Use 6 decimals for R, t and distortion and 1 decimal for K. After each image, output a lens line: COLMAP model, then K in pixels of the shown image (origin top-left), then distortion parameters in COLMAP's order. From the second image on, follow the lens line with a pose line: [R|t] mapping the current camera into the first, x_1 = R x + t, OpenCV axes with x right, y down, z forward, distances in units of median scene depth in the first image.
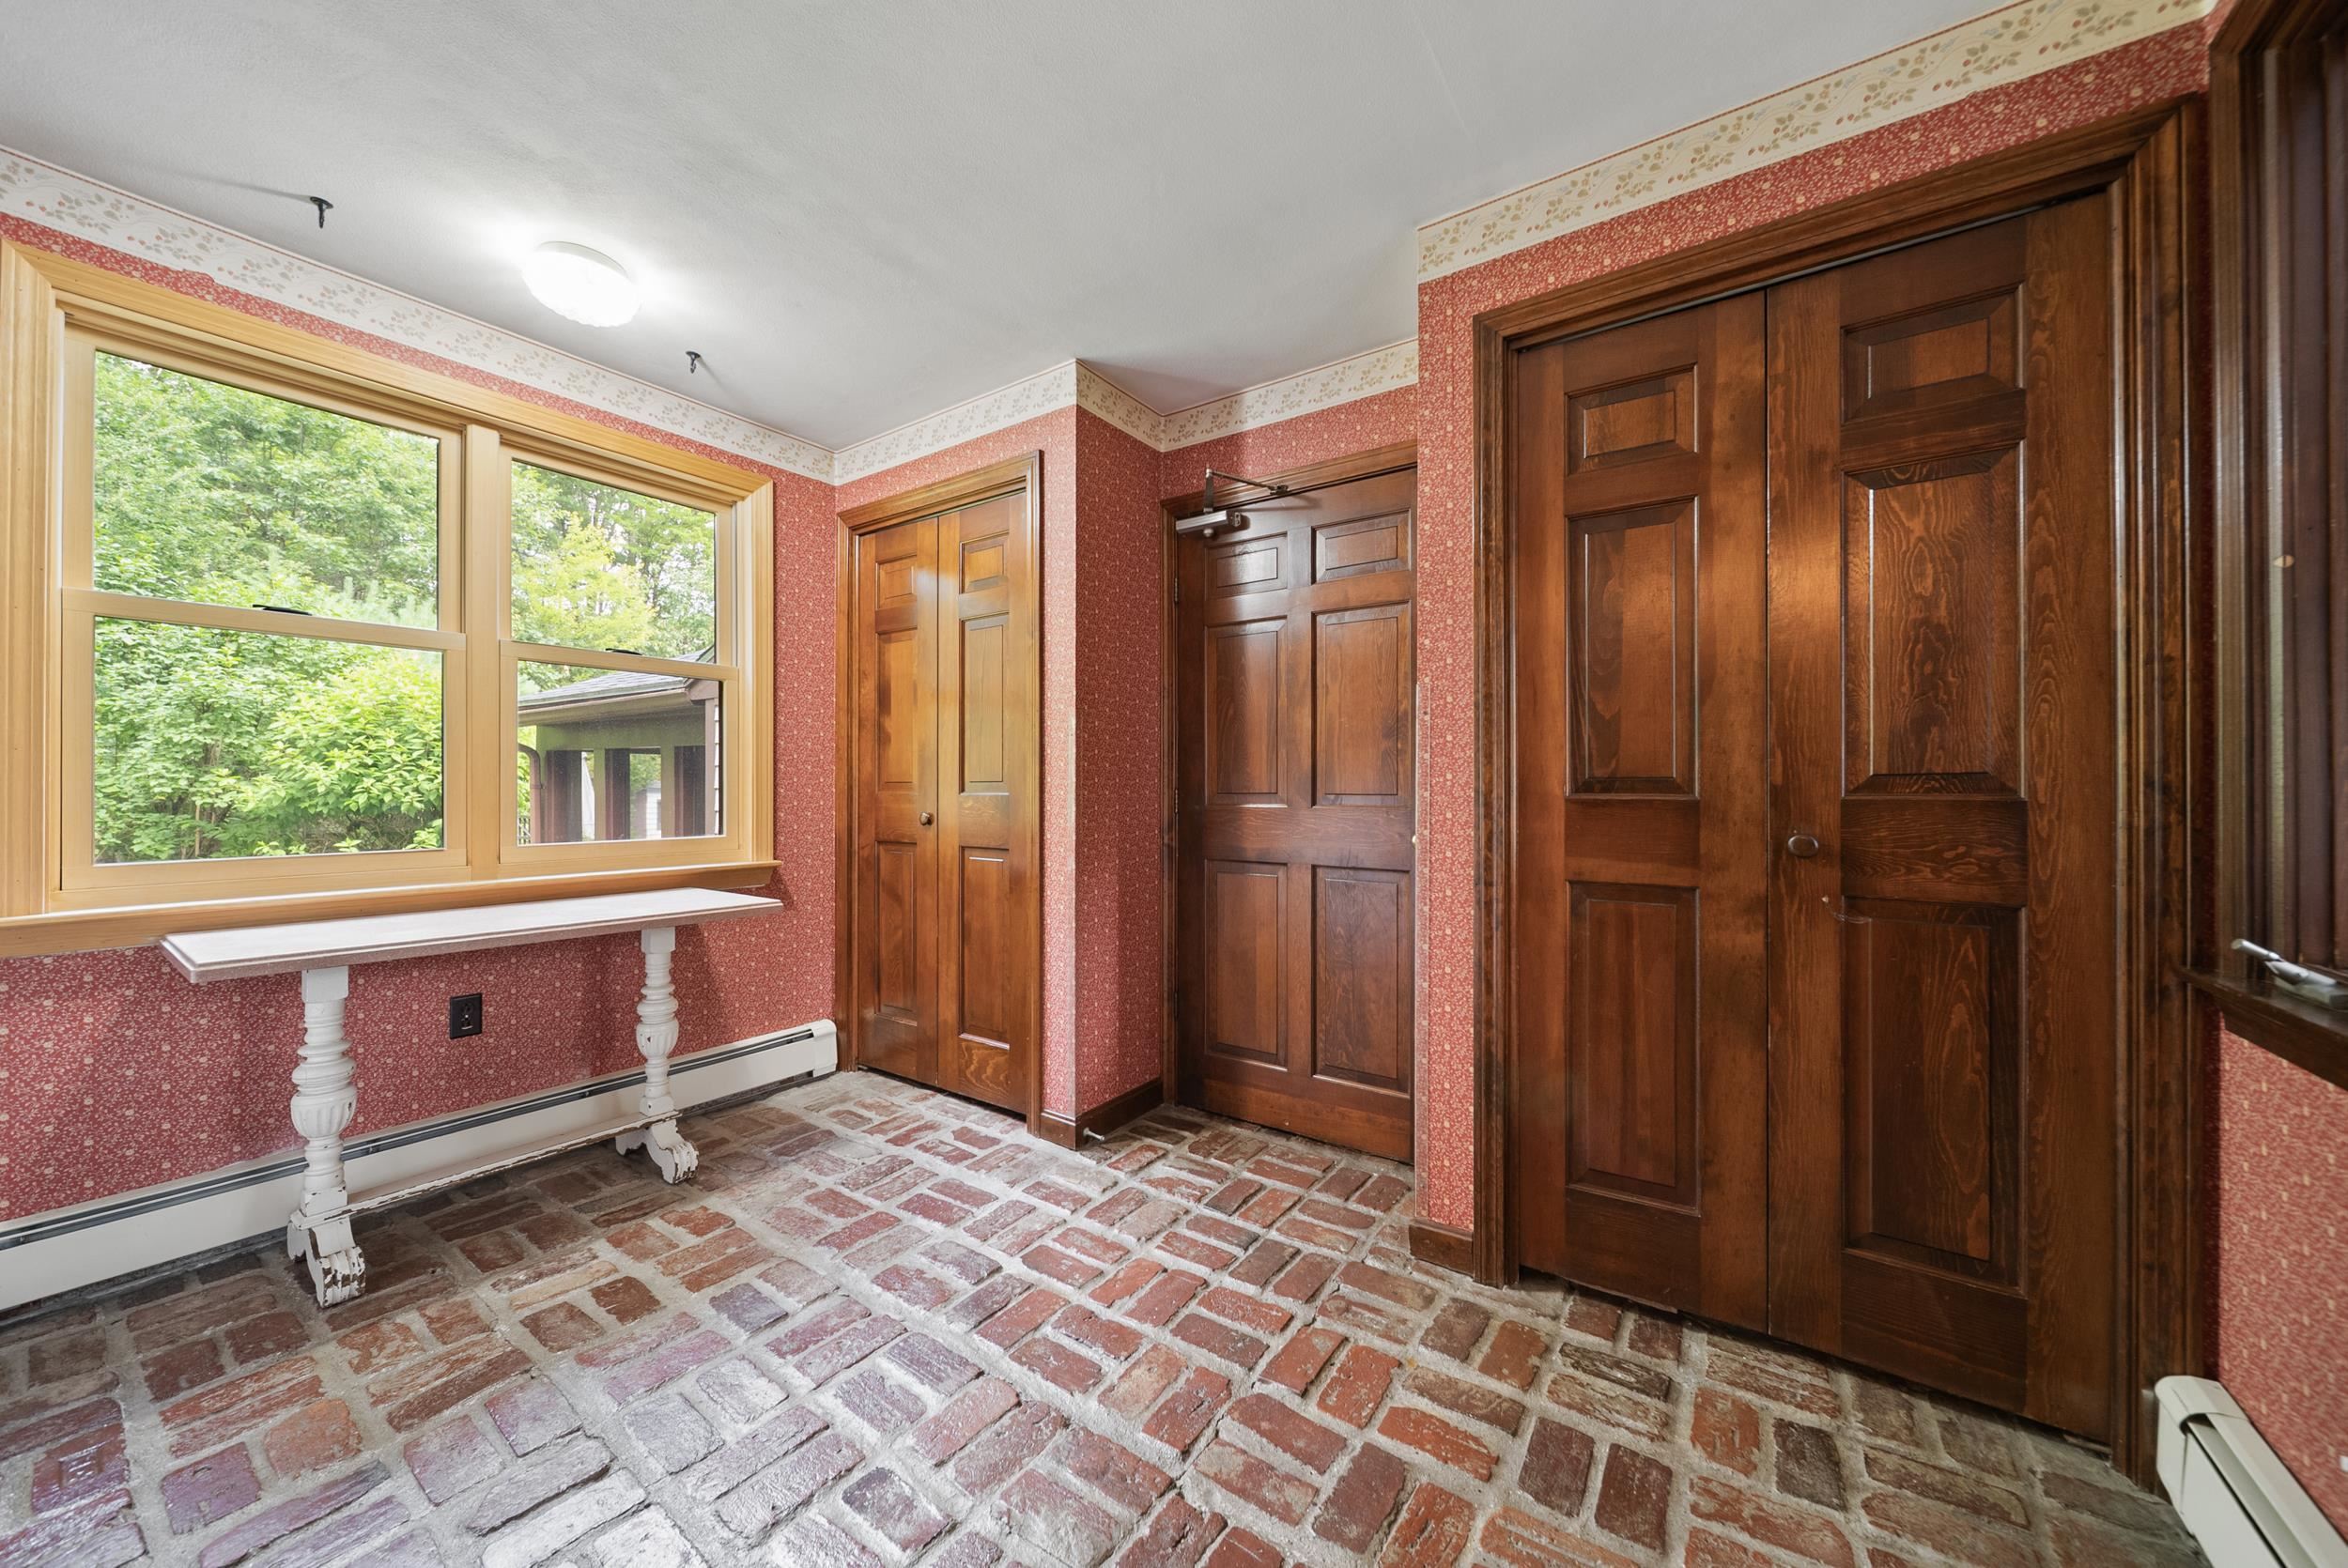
lens RADIAL K [[840.3, 0, 1177.8], [0, 840.3, 784.3], [0, 0, 1]] dist [0.001464, -0.000606]
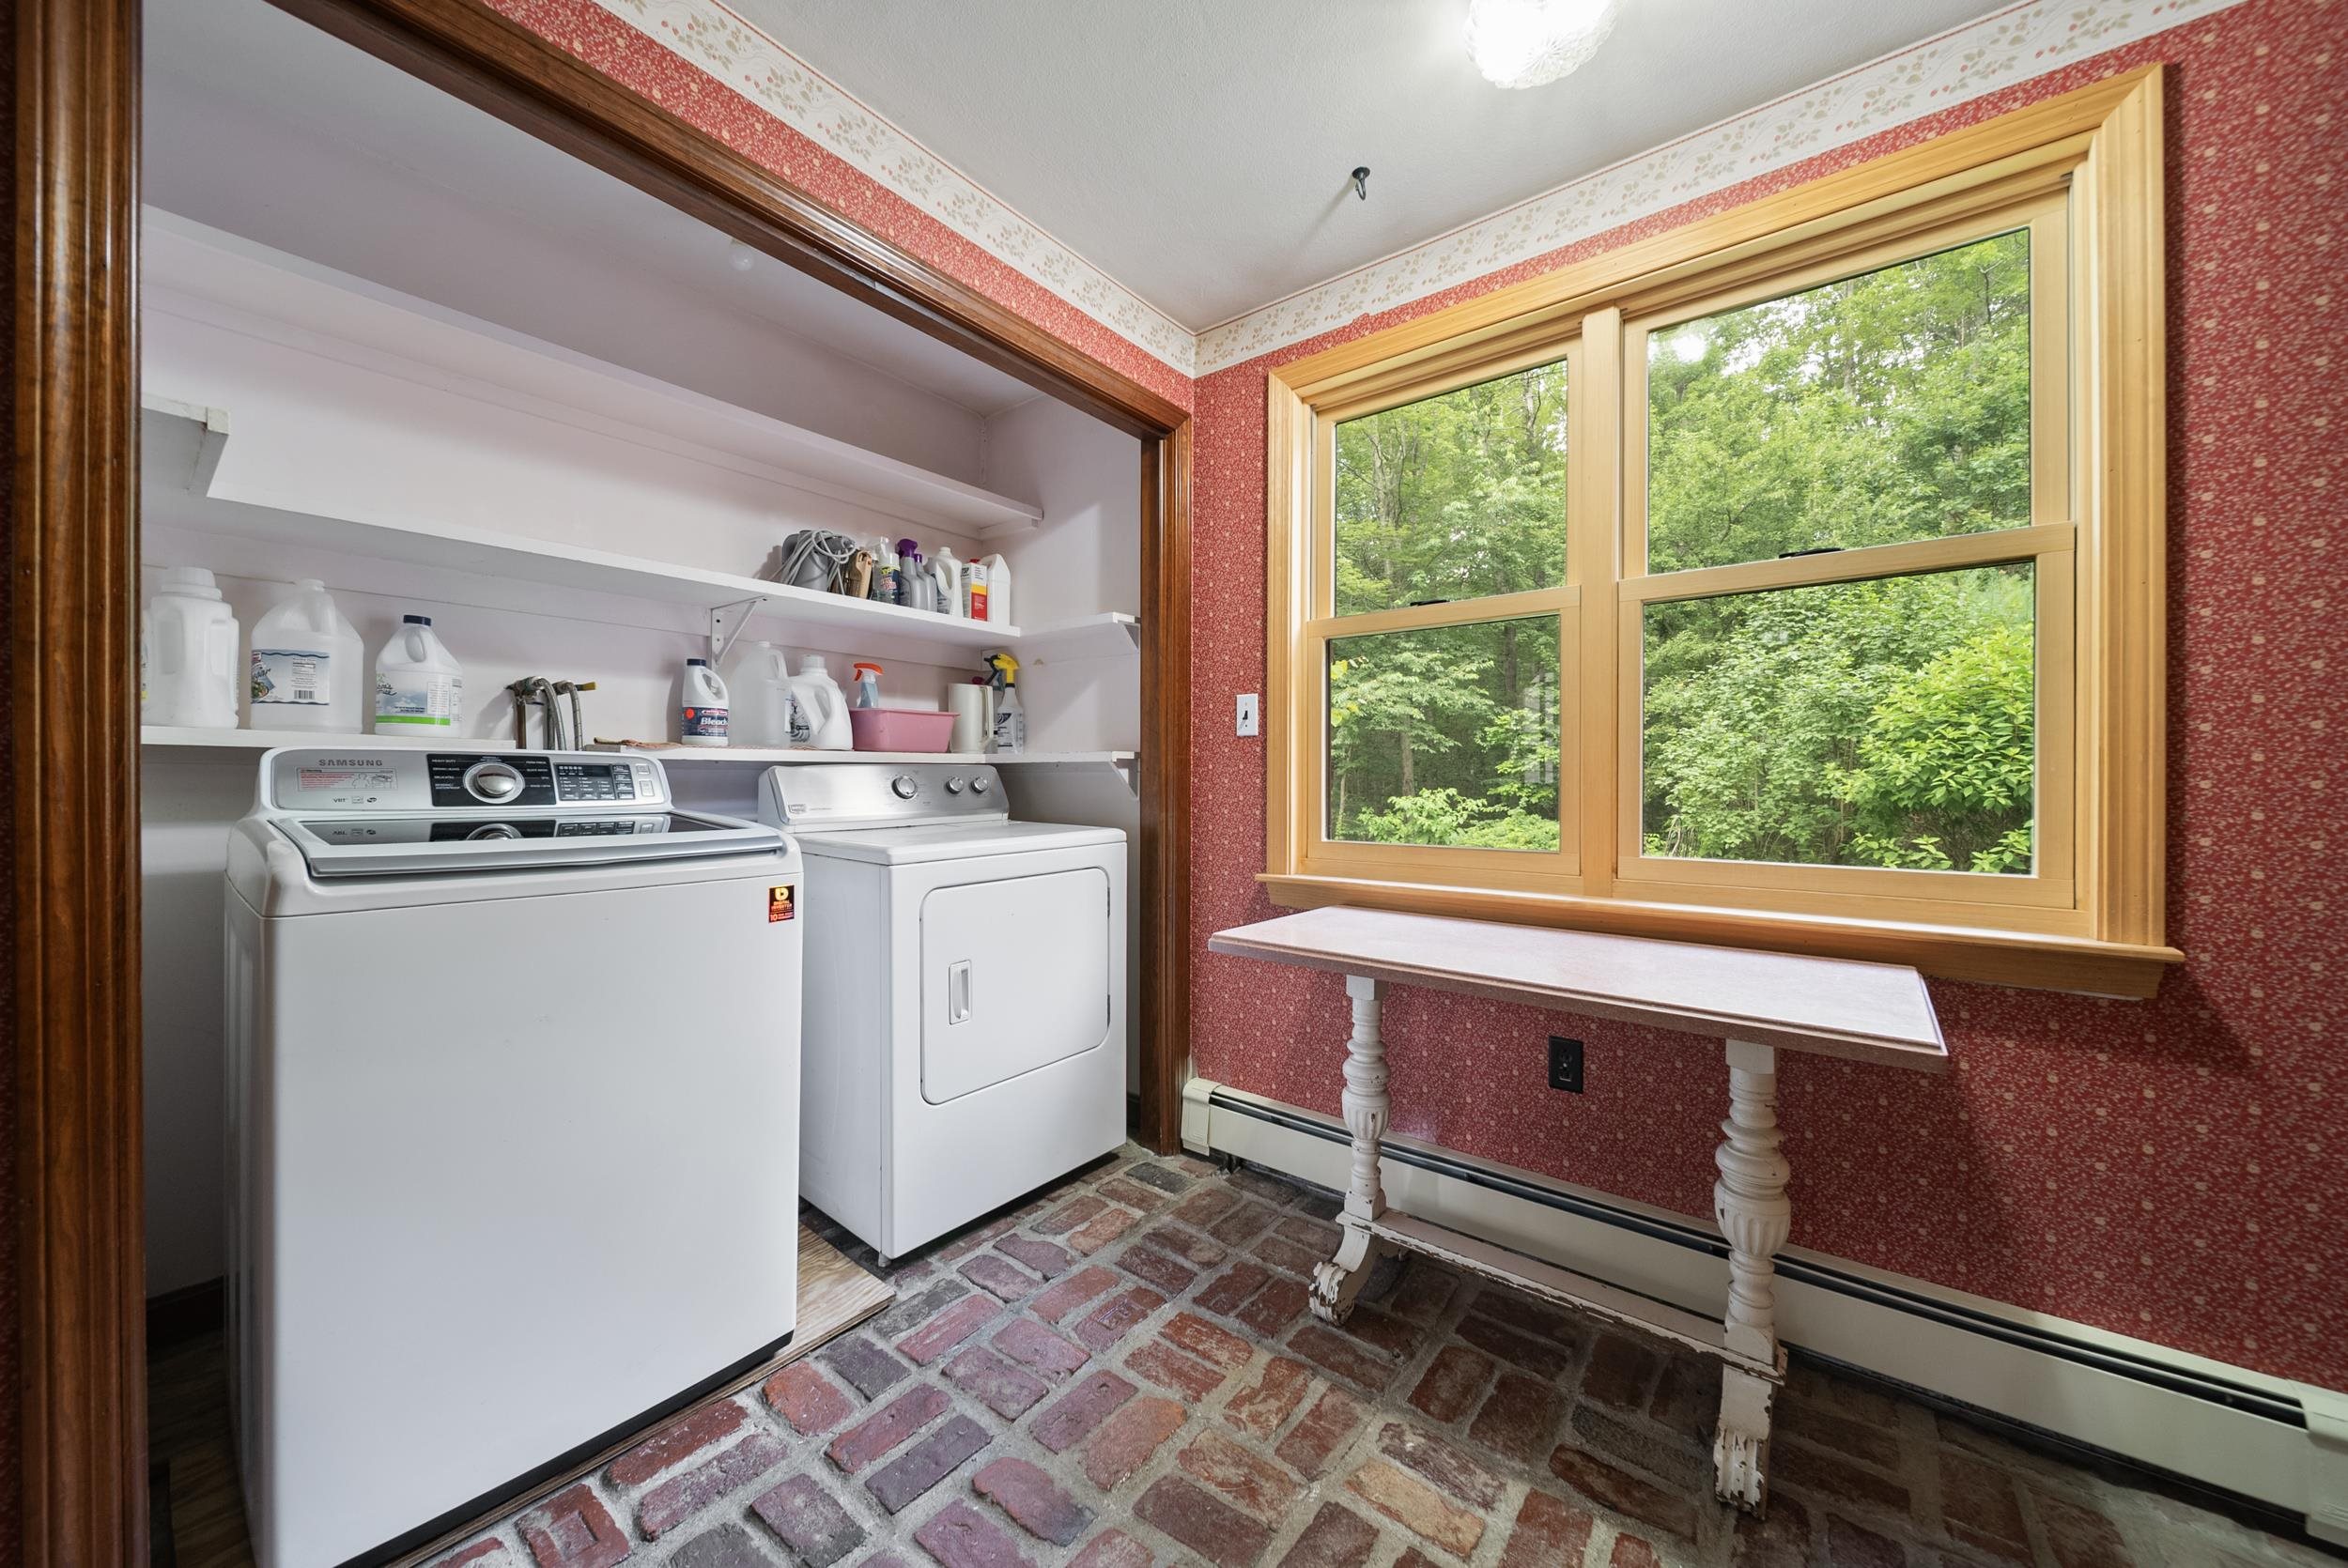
lens RADIAL K [[840.3, 0, 1174.5], [0, 840.3, 780.9], [0, 0, 1]] dist [0.001464, -0.000606]
pose [[-0.056709, 0.001962, -0.998389, -0.024063], [0.001348, 0.999997, 0.001888, 0.003685], [0.998390, -0.001238, -0.056711, 0.522157]]
